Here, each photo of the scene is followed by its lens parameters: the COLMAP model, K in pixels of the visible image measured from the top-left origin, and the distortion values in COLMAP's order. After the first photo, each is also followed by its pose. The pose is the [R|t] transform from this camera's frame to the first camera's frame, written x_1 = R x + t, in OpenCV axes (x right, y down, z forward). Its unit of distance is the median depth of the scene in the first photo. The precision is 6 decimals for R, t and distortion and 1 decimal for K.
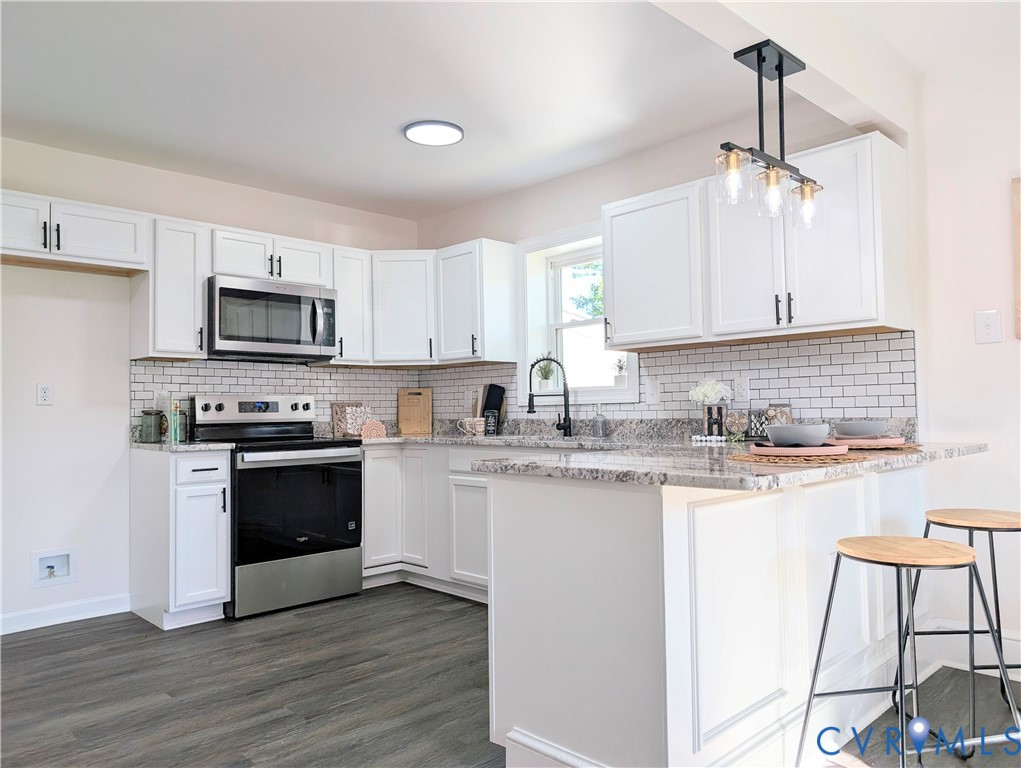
lens RADIAL K [[733.5, 0, 510.9], [0, 733.5, 384.5], [0, 0, 1]] dist [0.035303, -0.034207]
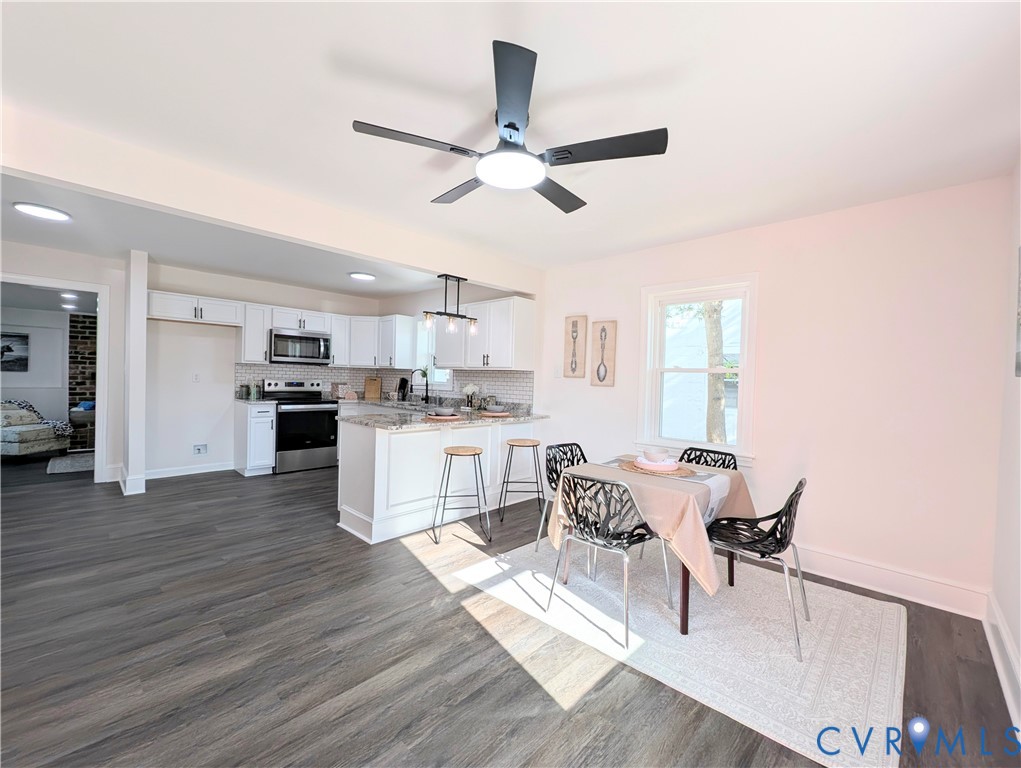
lens RADIAL K [[422.0, 0, 513.8], [0, 422.0, 384.9], [0, 0, 1]] dist [-0.001183, -0.001223]
pose [[0.998235, 0.043079, 0.040871, 0.313495], [-0.045182, 0.997623, 0.052019, -0.074217], [-0.038533, -0.053774, 0.997809, -0.369288]]
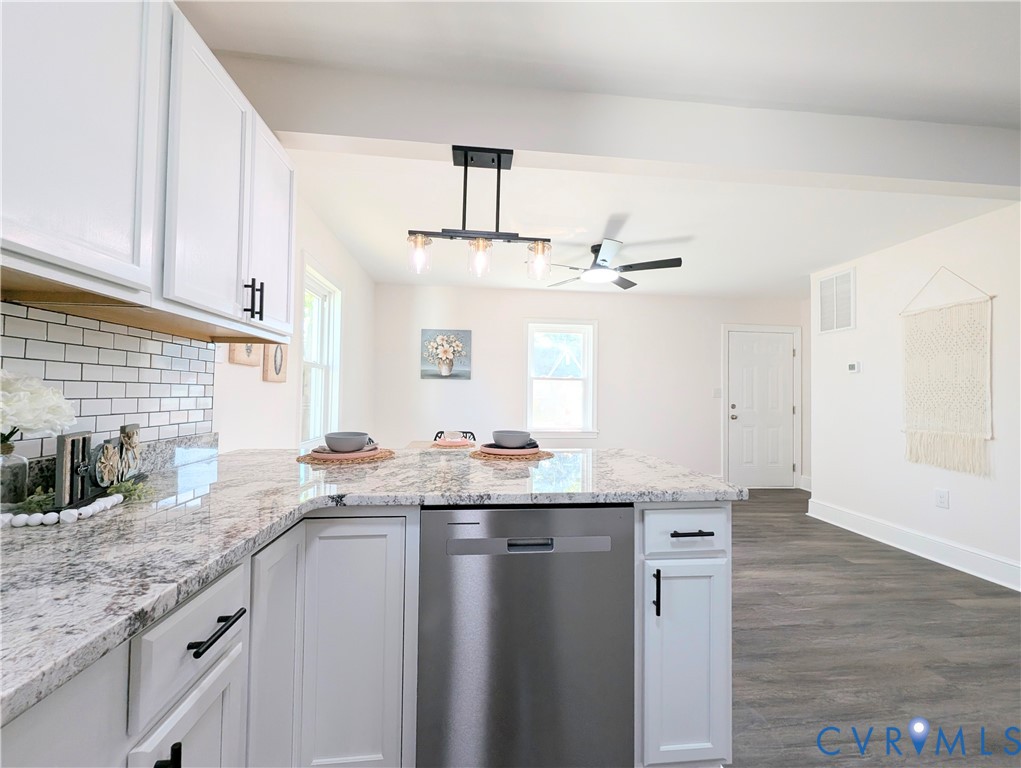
lens RADIAL K [[422.0, 0, 514.7], [0, 422.0, 385.5], [0, 0, 1]] dist [-0.001183, -0.001223]
pose [[-0.784008, 0.017369, 0.620508, -0.088131], [-0.026034, 0.997809, -0.060823, 0.005311], [-0.620205, -0.063840, -0.781838, 0.892233]]
